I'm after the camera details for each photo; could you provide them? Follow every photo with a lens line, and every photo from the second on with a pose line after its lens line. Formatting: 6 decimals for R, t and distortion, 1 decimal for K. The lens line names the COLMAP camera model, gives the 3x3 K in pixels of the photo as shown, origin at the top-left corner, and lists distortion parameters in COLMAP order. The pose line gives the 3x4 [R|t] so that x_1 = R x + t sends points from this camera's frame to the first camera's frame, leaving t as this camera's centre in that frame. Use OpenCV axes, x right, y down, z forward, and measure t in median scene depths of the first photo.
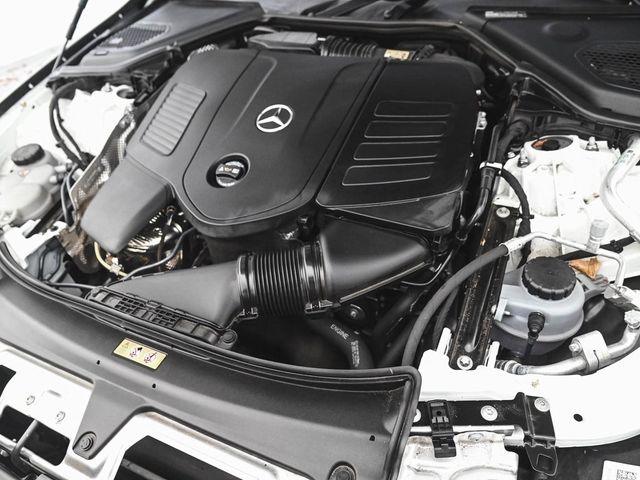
lens RADIAL K [[466.4, 0, 320.0], [0, 466.4, 240.0], [0, 0, 1]] dist [-0.040753, 0.002513]
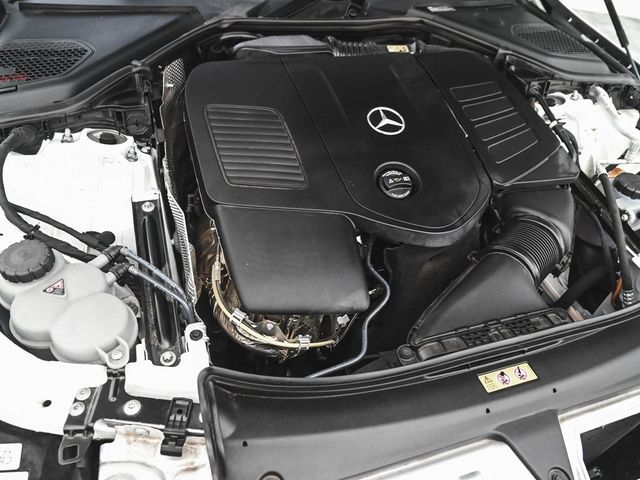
lens RADIAL K [[466.4, 0, 320.0], [0, 466.4, 240.0], [0, 0, 1]] dist [-0.040753, 0.002513]
pose [[0.732038, -0.324304, 0.599122, -0.871957], [0.328423, 0.938483, 0.106715, -0.181461], [-0.596874, 0.118646, 0.793514, 0.353428]]
